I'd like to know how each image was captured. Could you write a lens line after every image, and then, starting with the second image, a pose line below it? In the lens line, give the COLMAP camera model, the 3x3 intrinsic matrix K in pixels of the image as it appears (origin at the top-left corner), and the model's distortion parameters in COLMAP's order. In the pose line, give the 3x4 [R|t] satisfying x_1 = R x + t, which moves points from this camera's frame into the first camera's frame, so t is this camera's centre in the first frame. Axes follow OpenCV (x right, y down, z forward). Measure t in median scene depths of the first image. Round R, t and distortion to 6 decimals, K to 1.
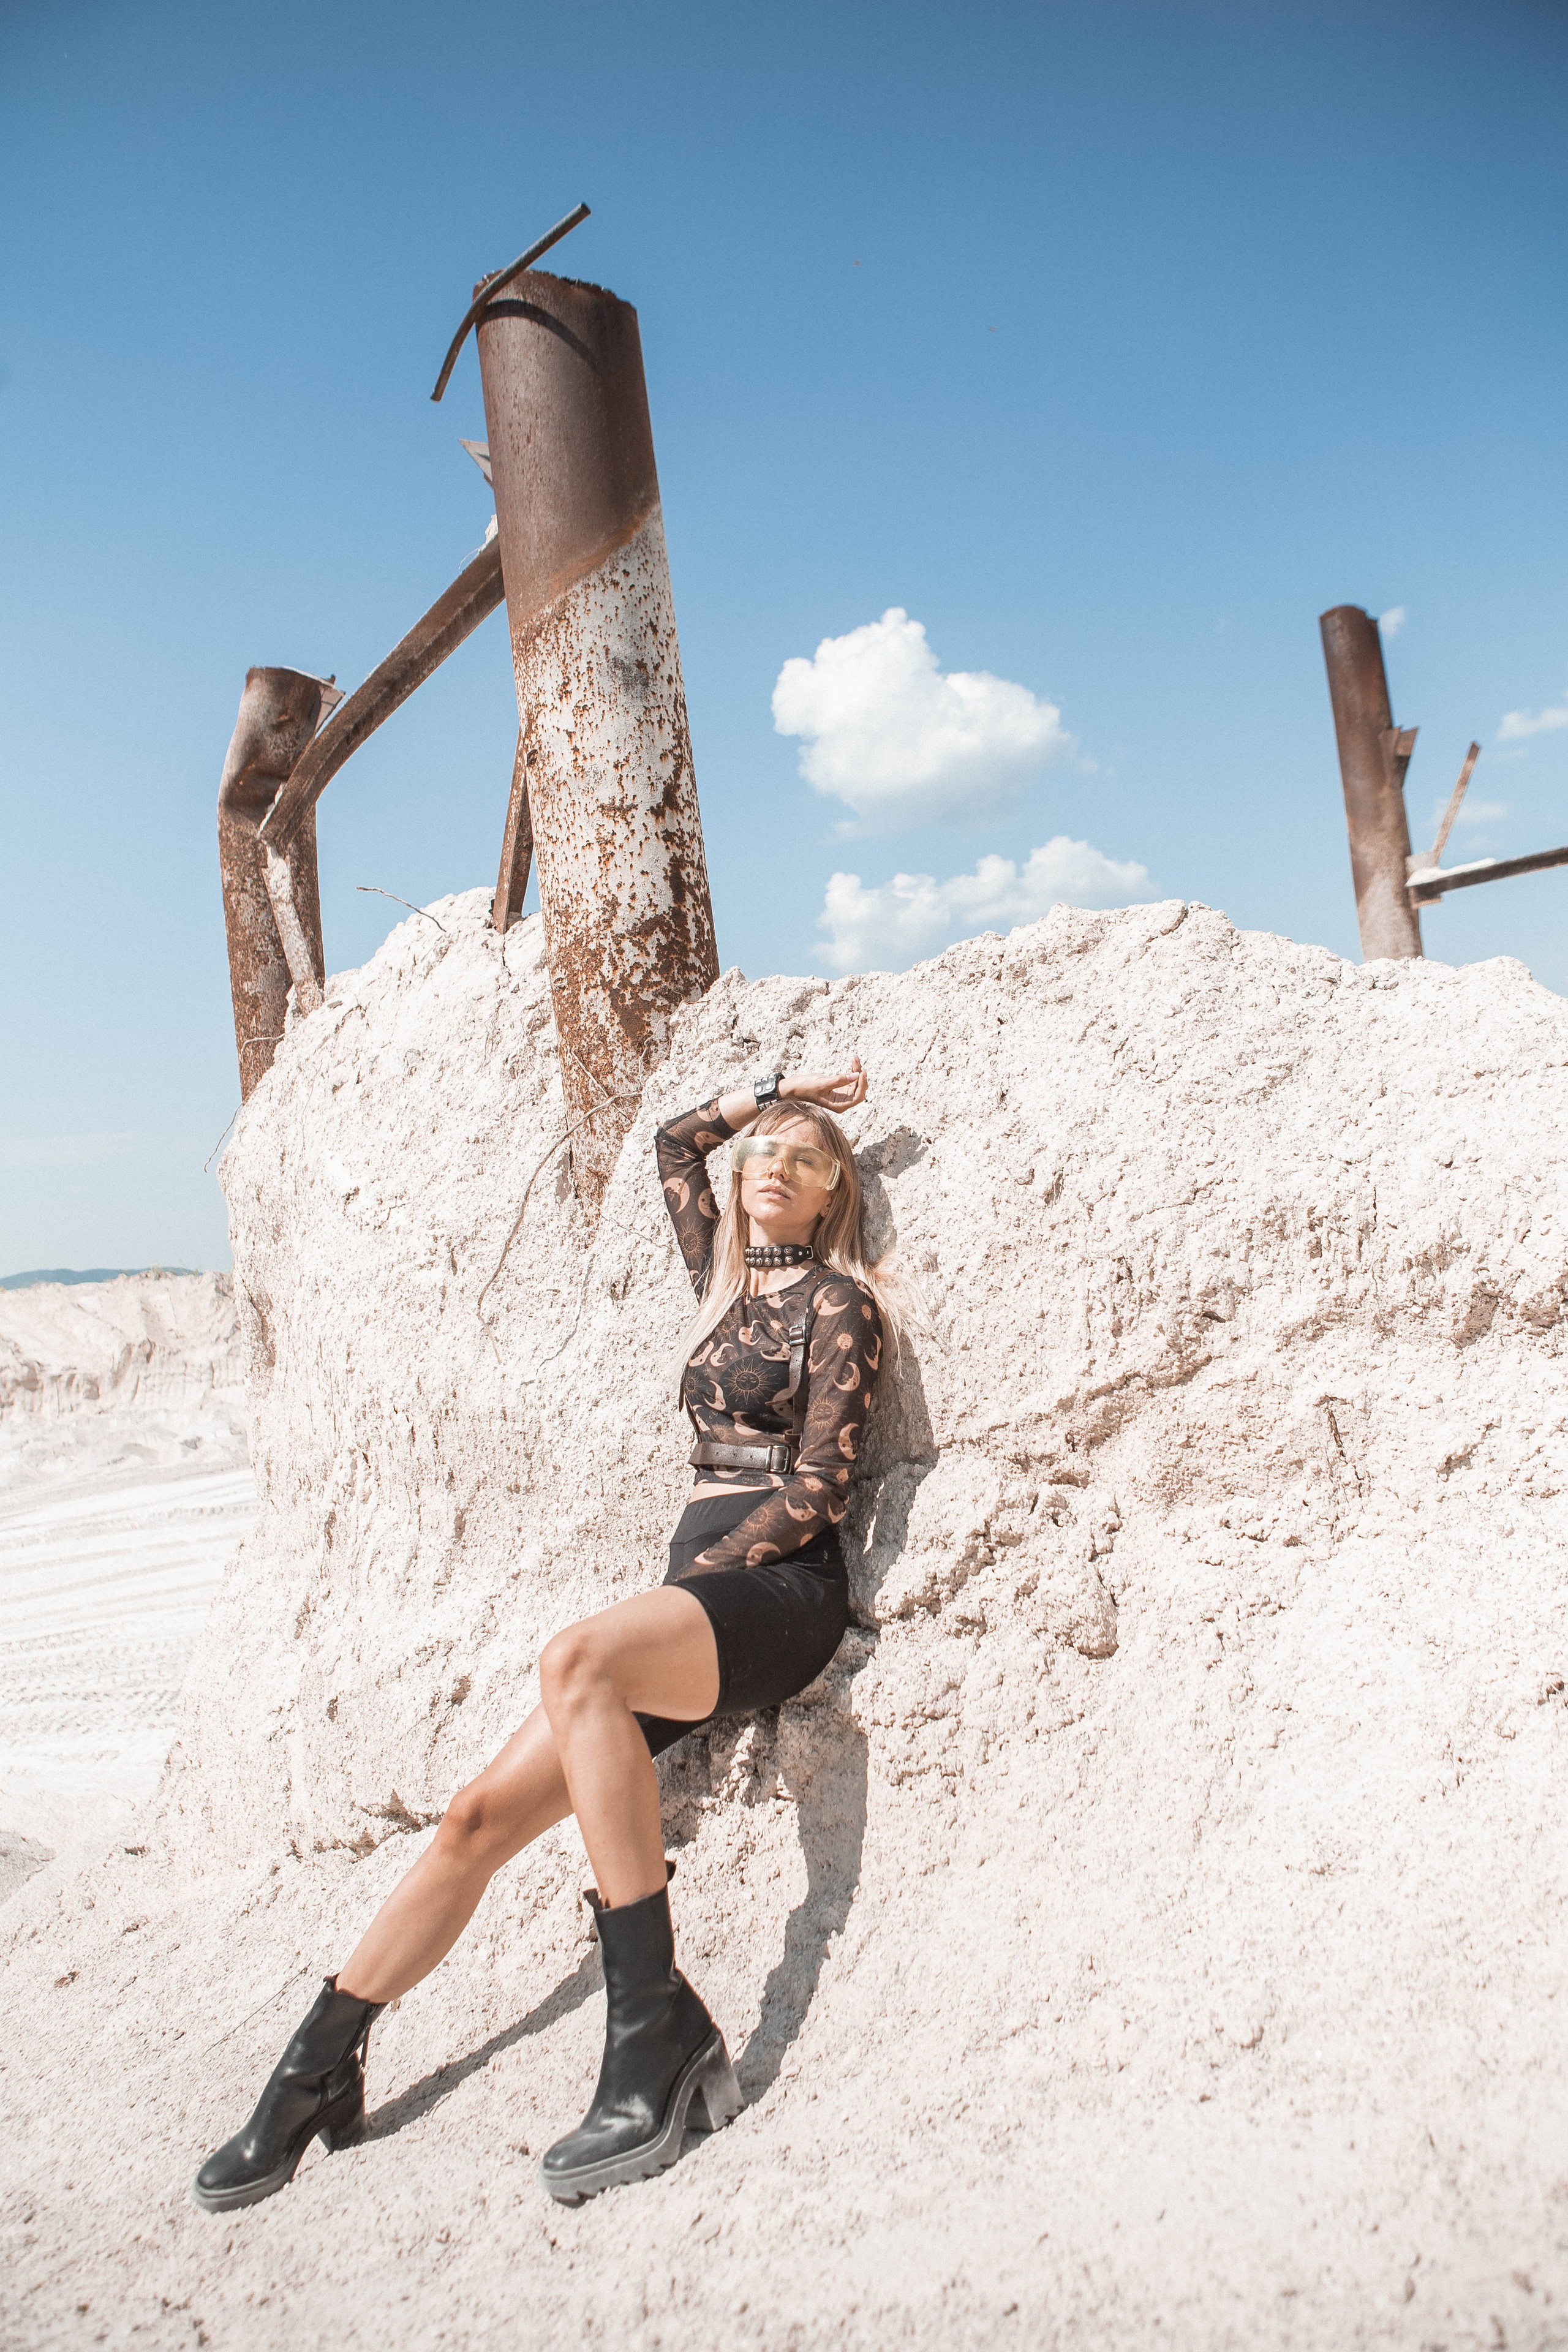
lens RADIAL K [[1631.7, 0, 784.0], [0, 1631.7, 1176.0], [0, 0, 1]] dist [-0.113724, 0.083970]
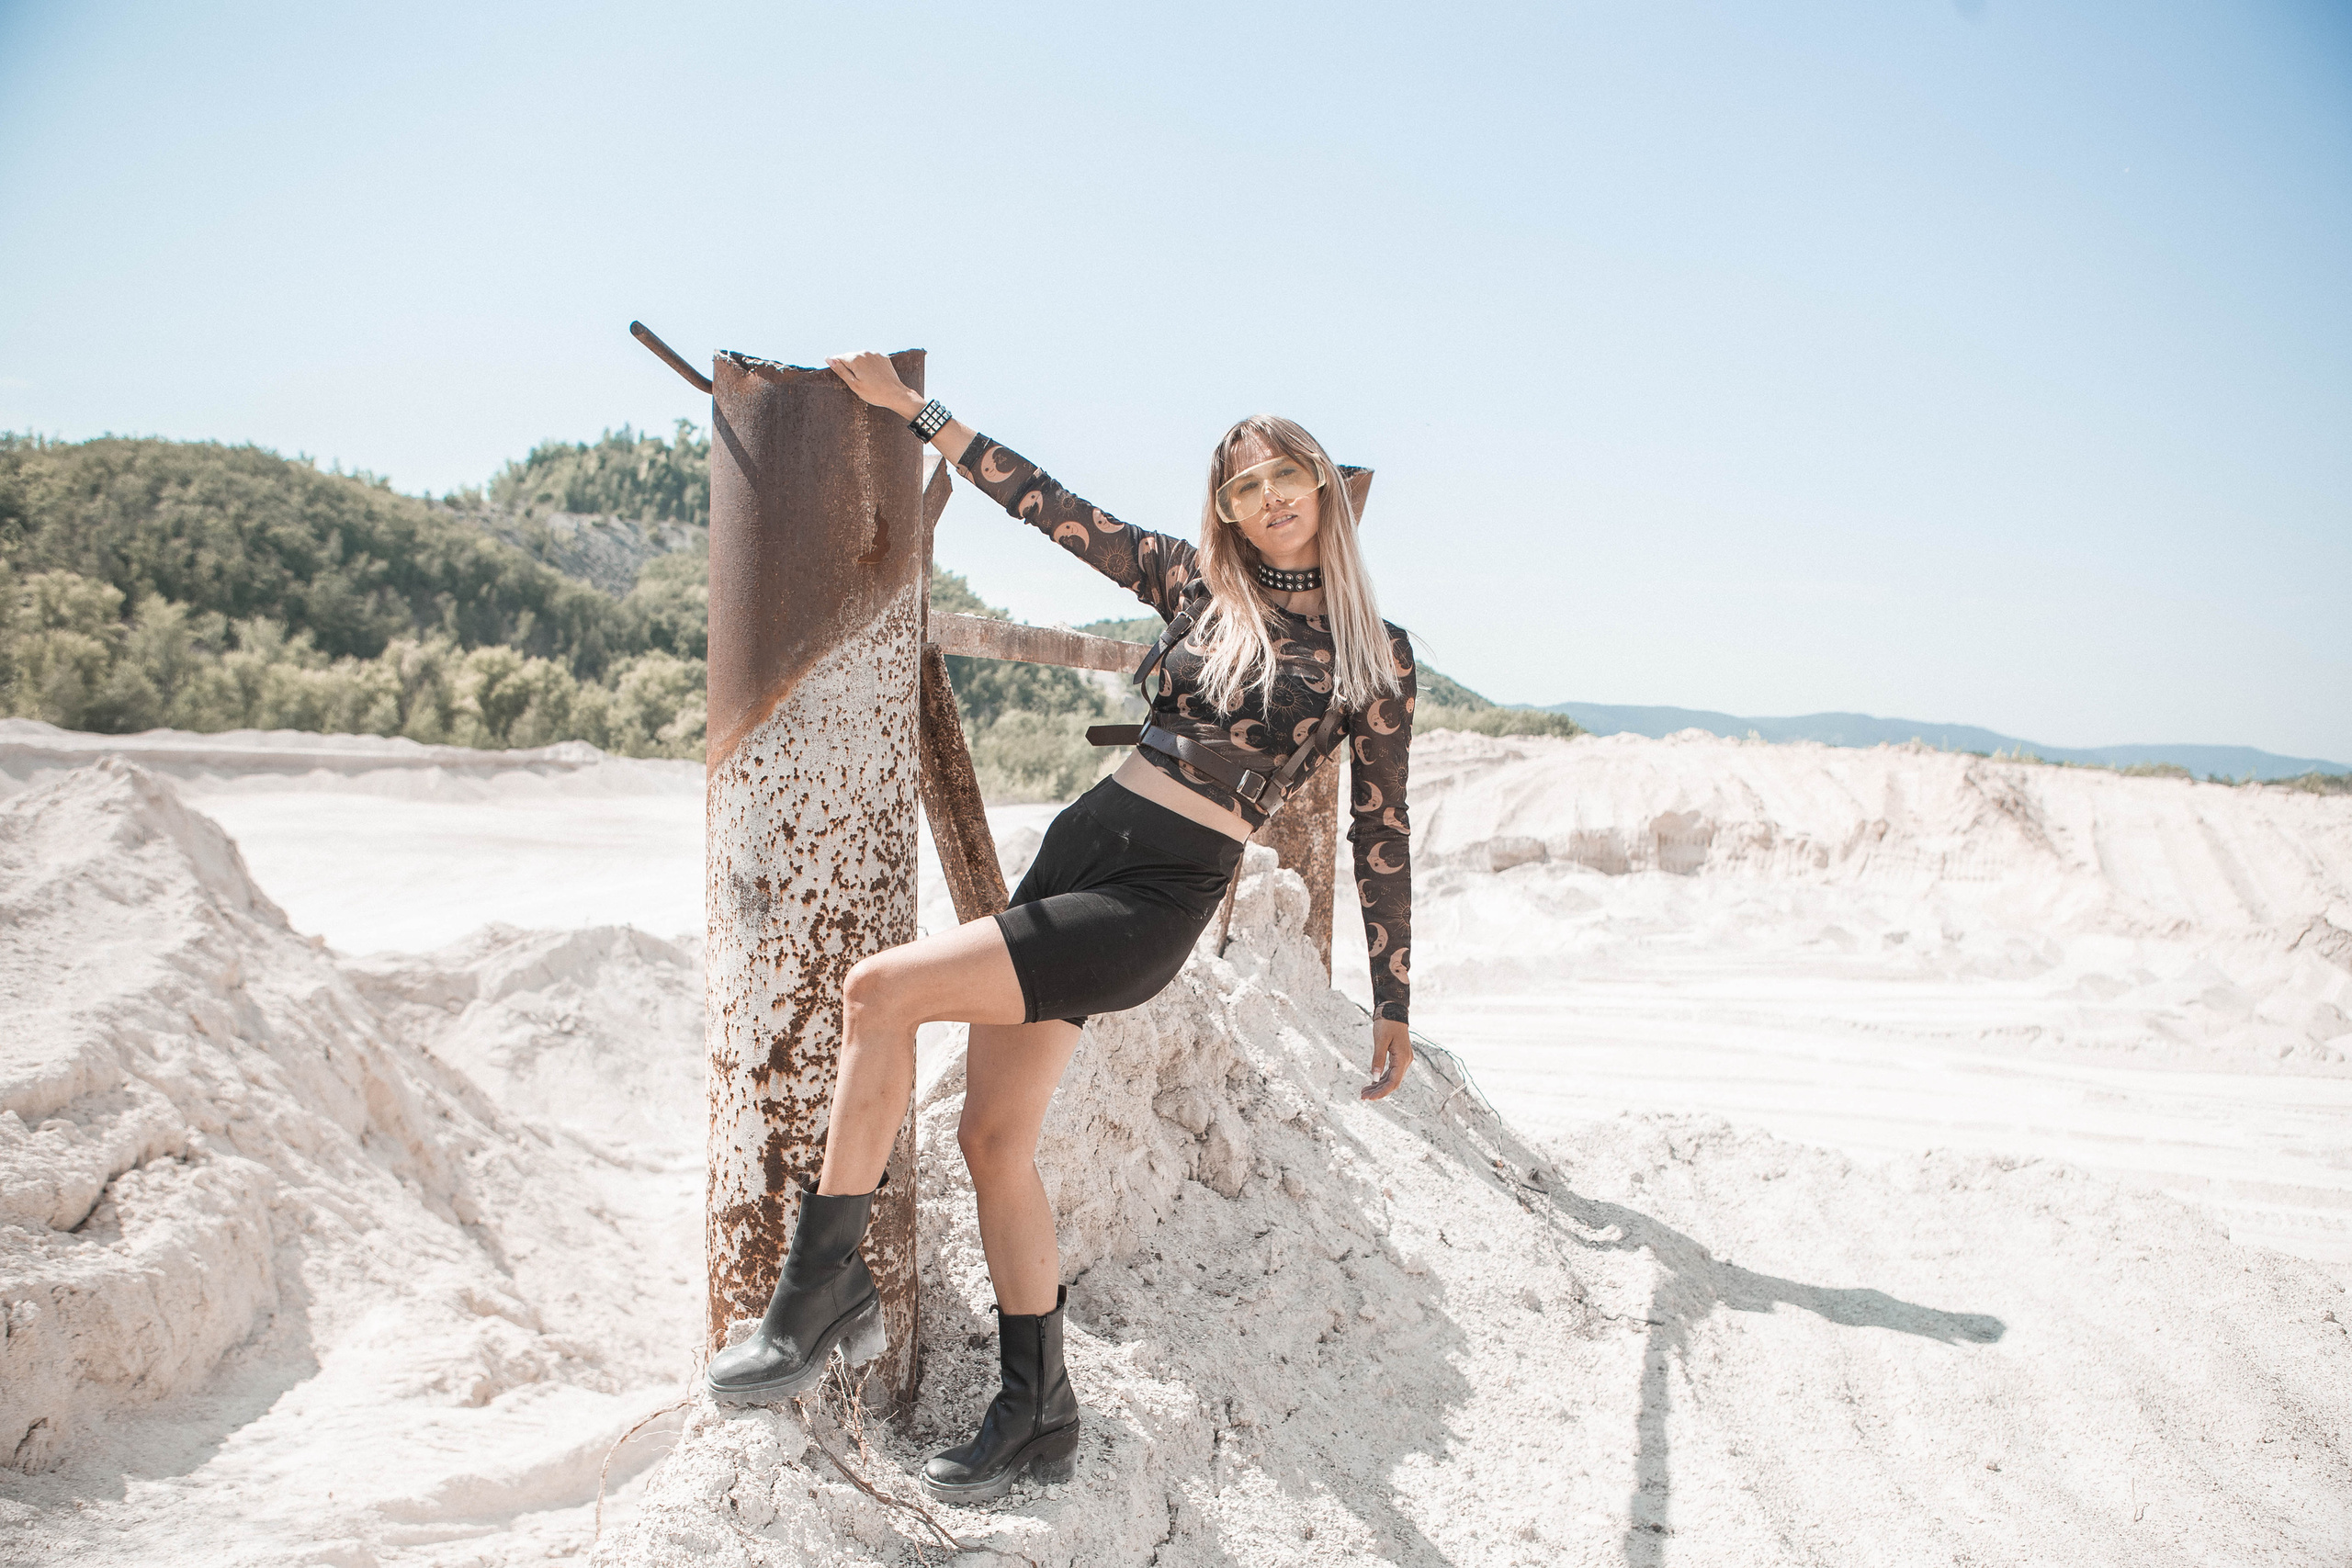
lens RADIAL K [[1618.4, 0, 1187.6], [0, 1618.4, 782.0], [0, 0, 1]] dist [-0.110631, 0.084459]
pose [[0.671217, 0.149577, -0.726012, 0.600370], [-0.075846, 0.988147, 0.133462, -0.479051], [0.737370, -0.034516, 0.674607, 0.620601]]
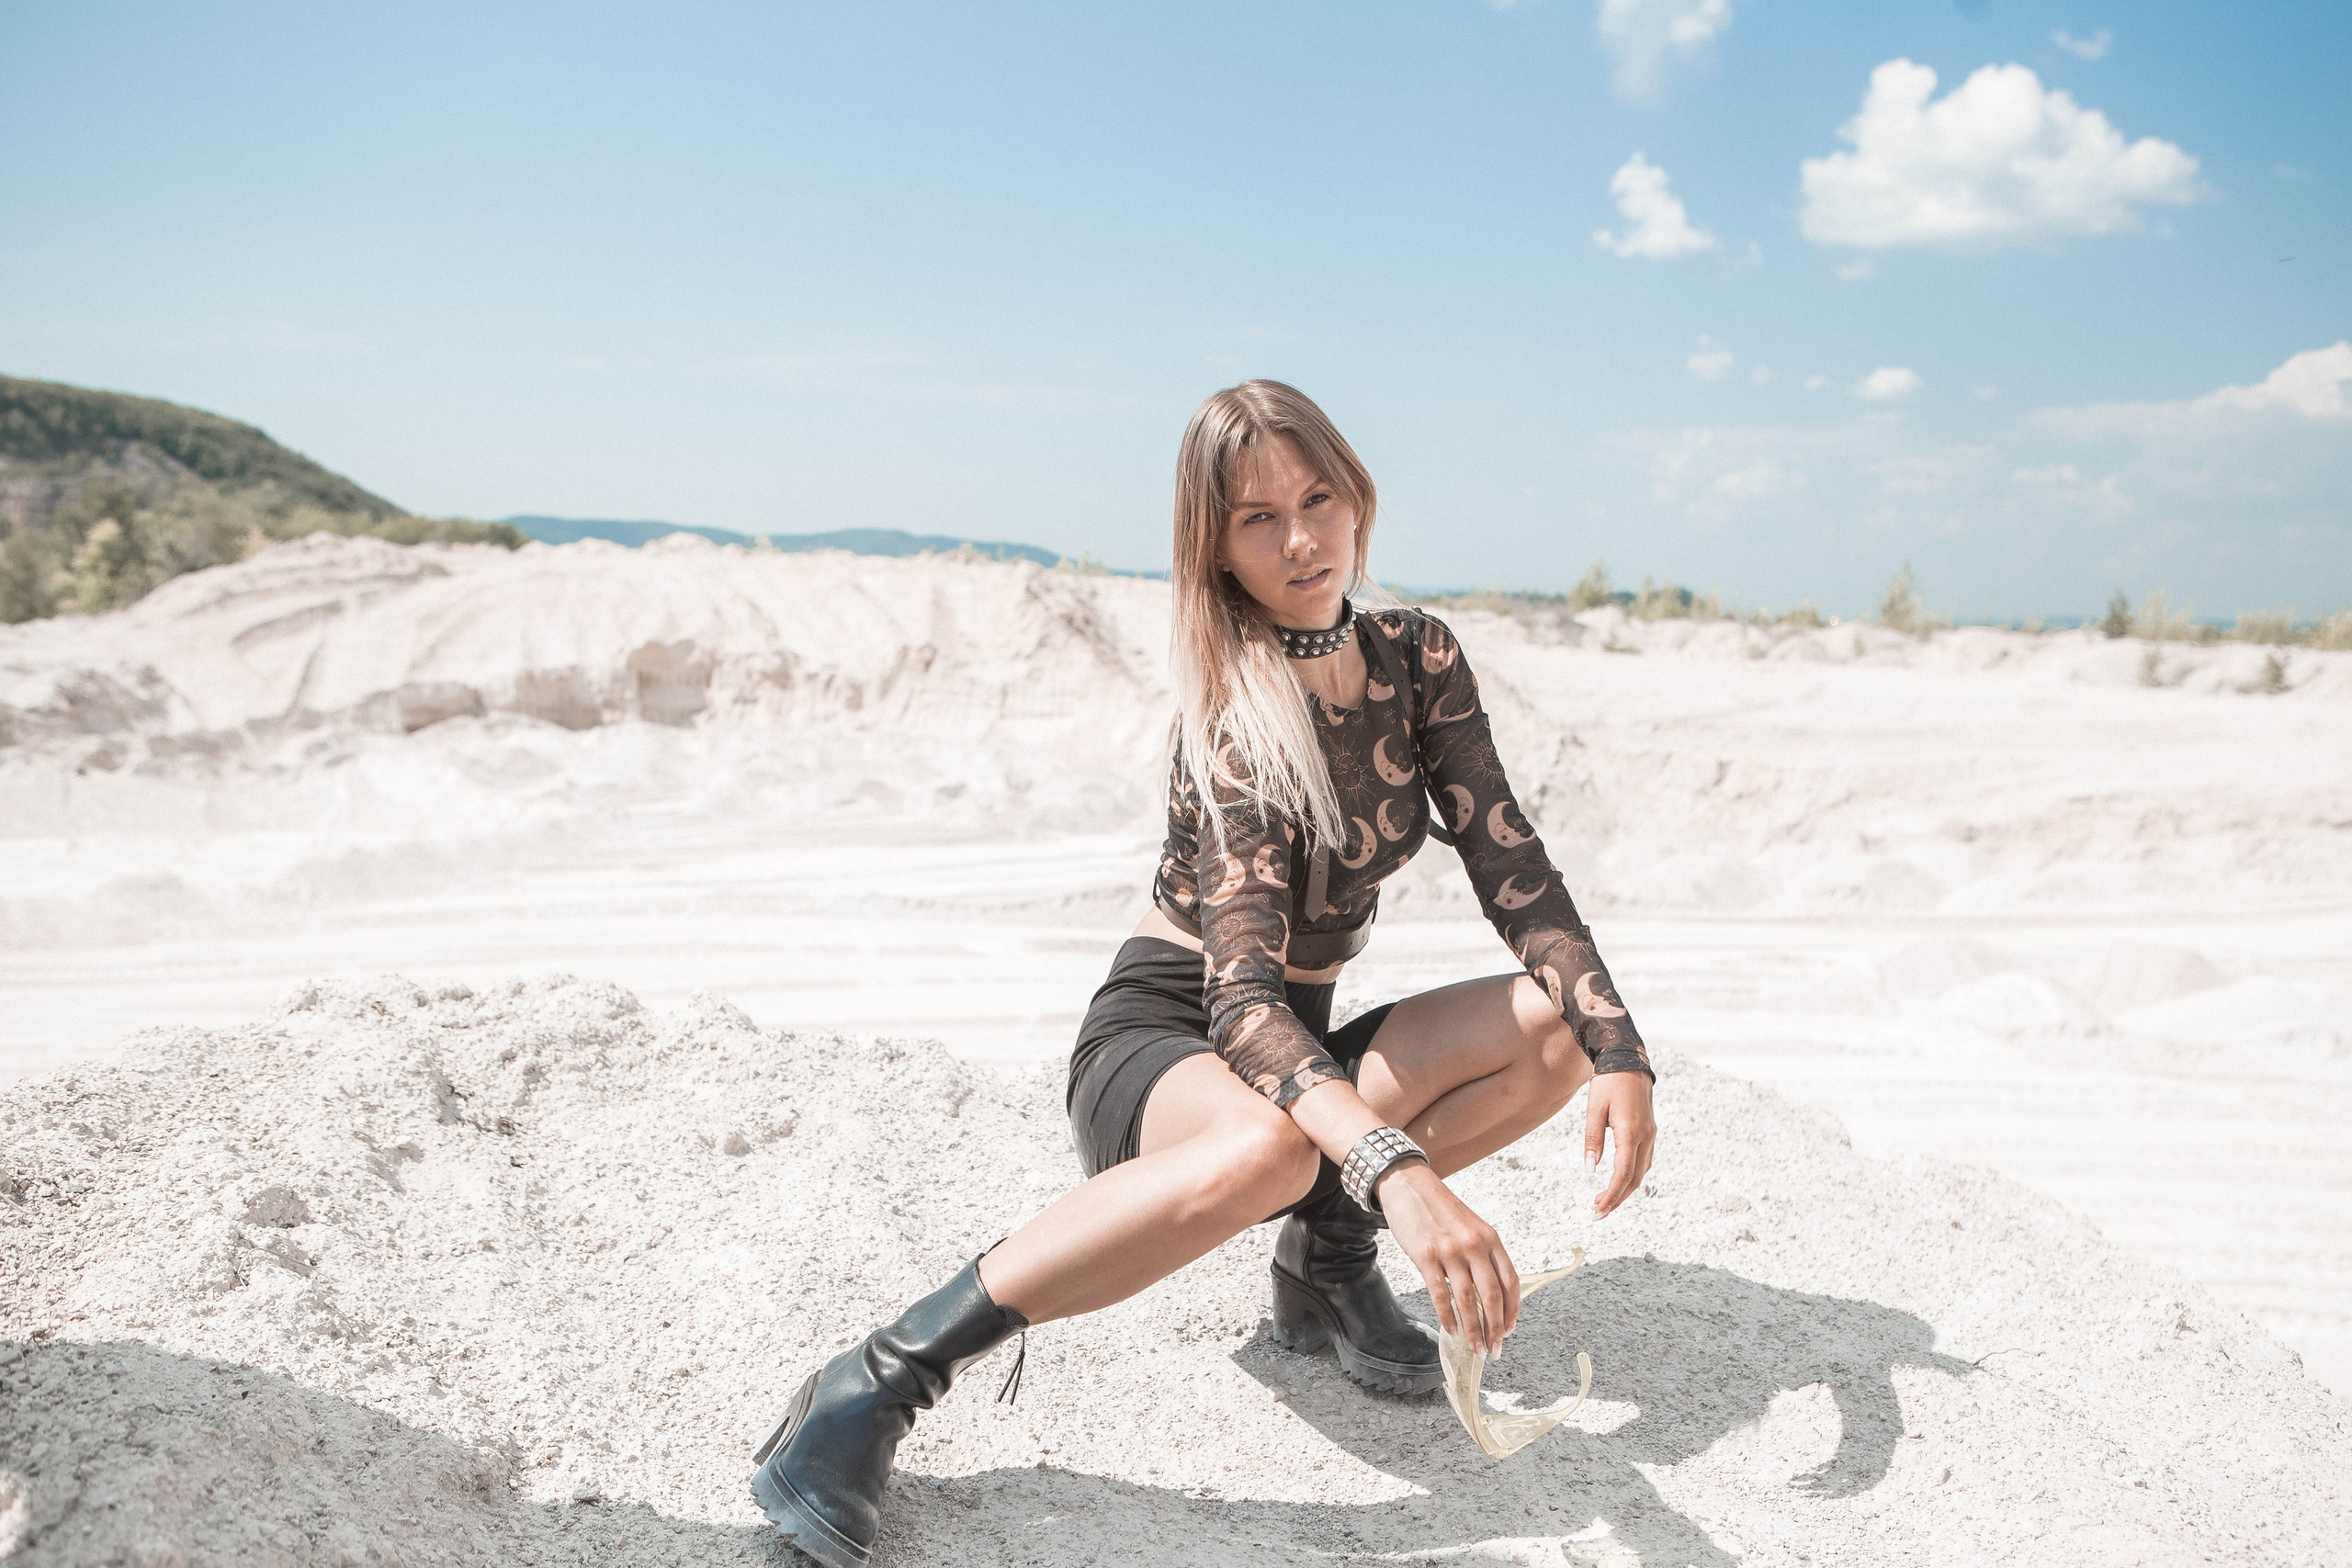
lens RADIAL K [[2130.4, 0, 1205.9], [0, 2130.4, 781.9], [0, 0, 1]] dist [-0.089757, 0.133803]
pose [[0.952107, 0.156733, -0.262541, 0.135966], [-0.119221, 0.980967, 0.153267, -0.106212], [0.281566, -0.114626, 0.952671, 1.654729]]
